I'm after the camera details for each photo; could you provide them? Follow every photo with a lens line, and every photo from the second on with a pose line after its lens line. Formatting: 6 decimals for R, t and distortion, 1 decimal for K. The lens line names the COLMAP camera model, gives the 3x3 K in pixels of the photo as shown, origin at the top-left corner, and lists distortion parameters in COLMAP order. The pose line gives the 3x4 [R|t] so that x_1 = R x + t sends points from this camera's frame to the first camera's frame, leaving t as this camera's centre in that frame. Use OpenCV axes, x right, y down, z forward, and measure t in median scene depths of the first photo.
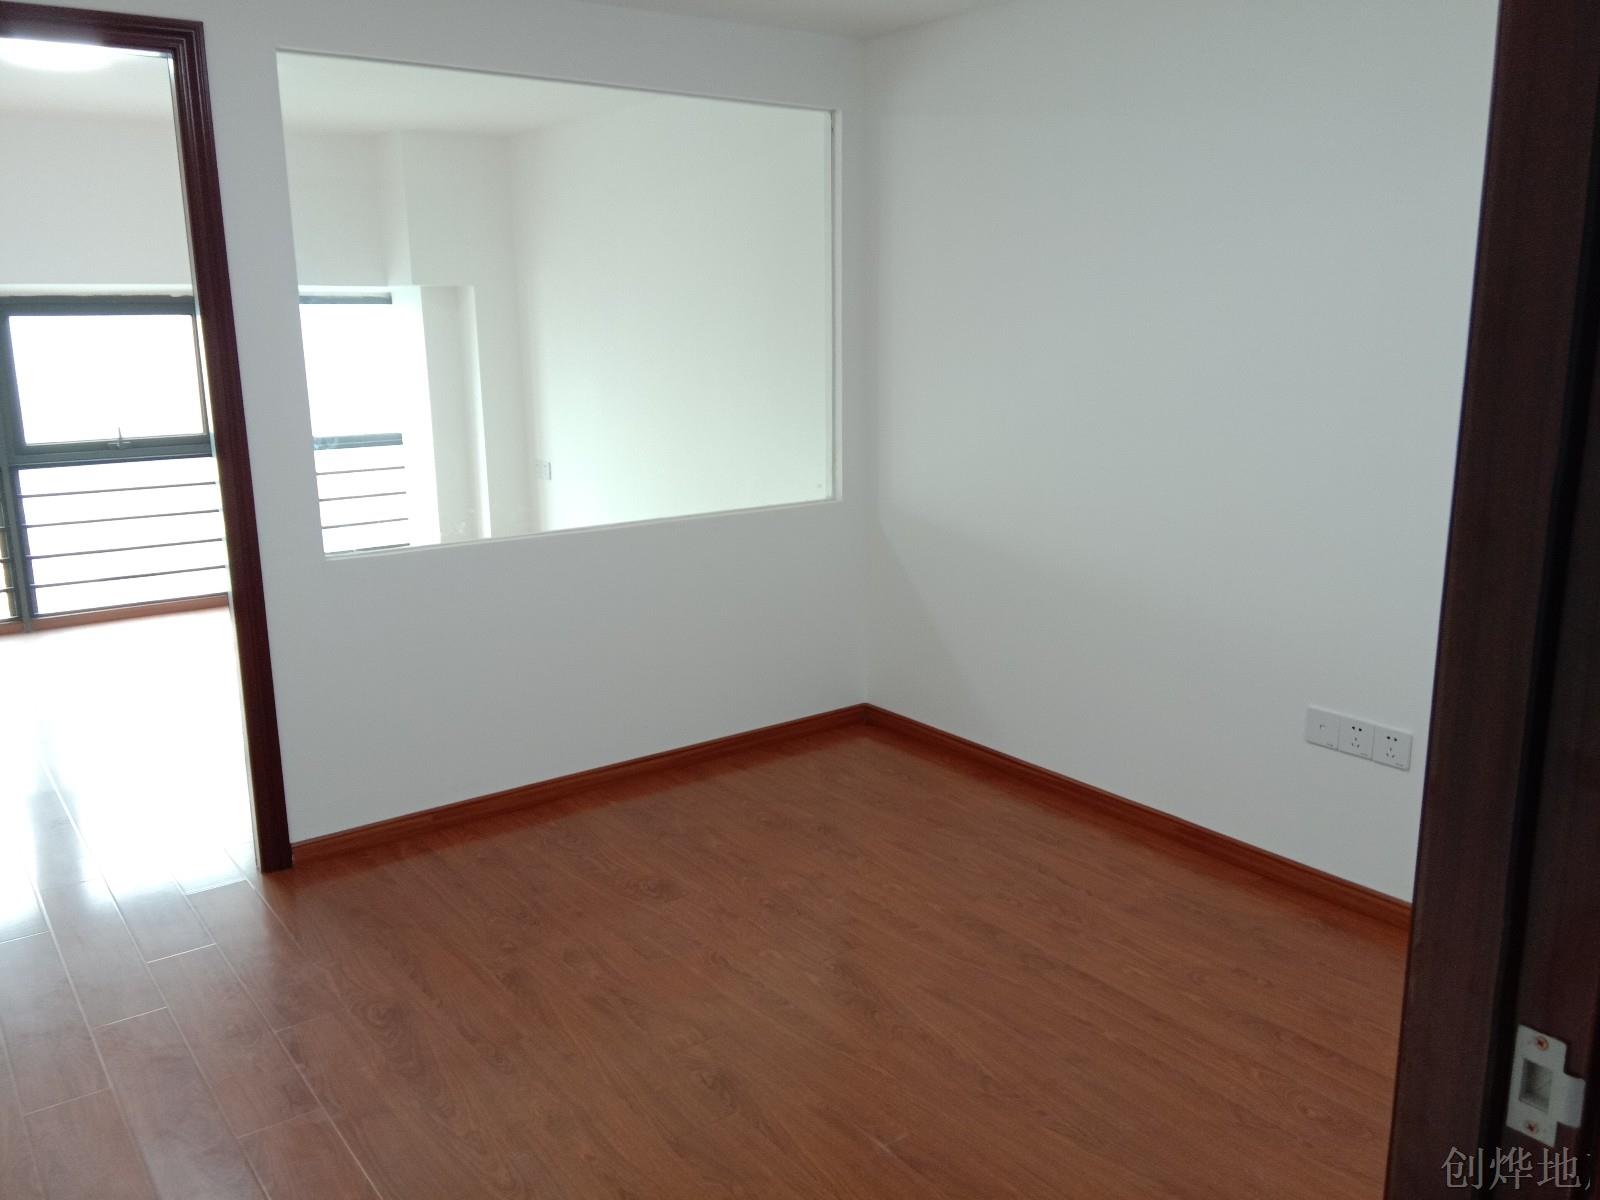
lens RADIAL K [[1276.9, 0, 800.7], [0, 1276.9, 599.9], [0, 0, 1]] dist [0.038922, -0.001612]
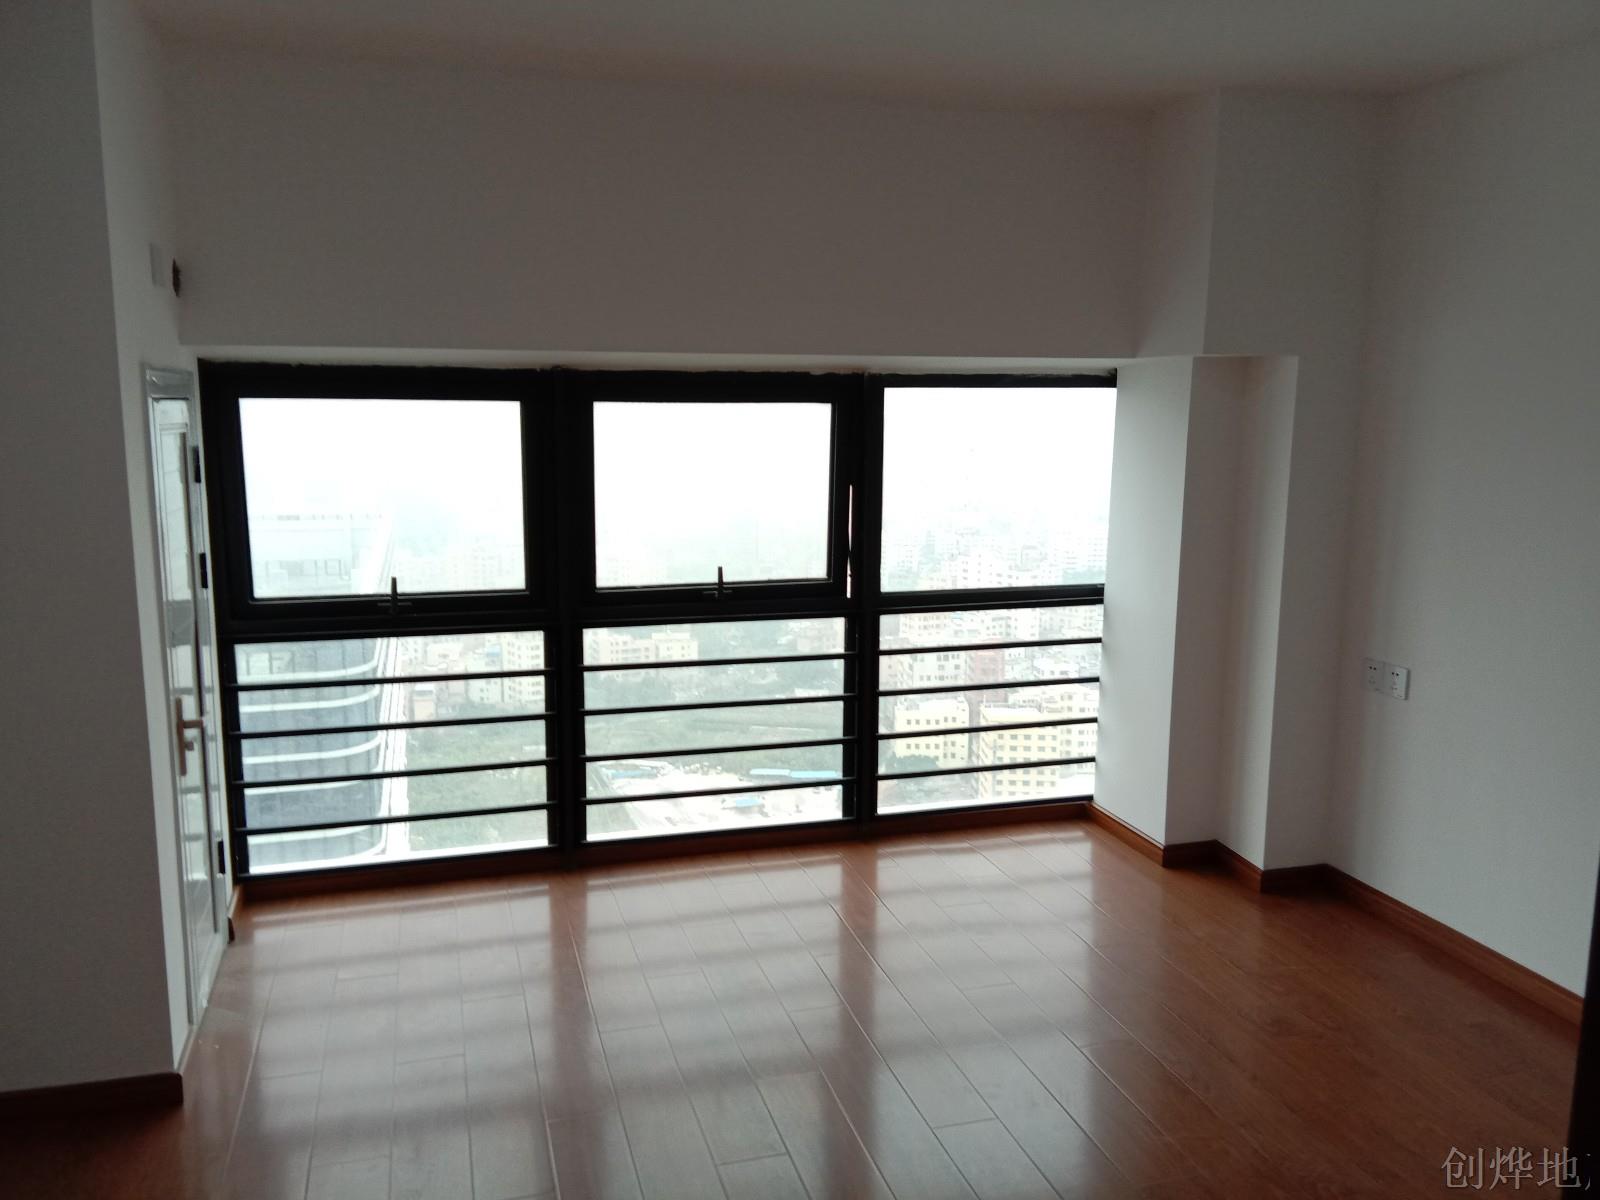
lens RADIAL K [[1276.9, 0, 800.1], [0, 1276.9, 599.3], [0, 0, 1]] dist [0.038922, -0.001612]
pose [[0.929080, 0.074851, -0.362225, -0.244184], [-0.097437, 0.994248, -0.044465, -0.089224], [0.356813, 0.076606, 0.931029, 0.393664]]
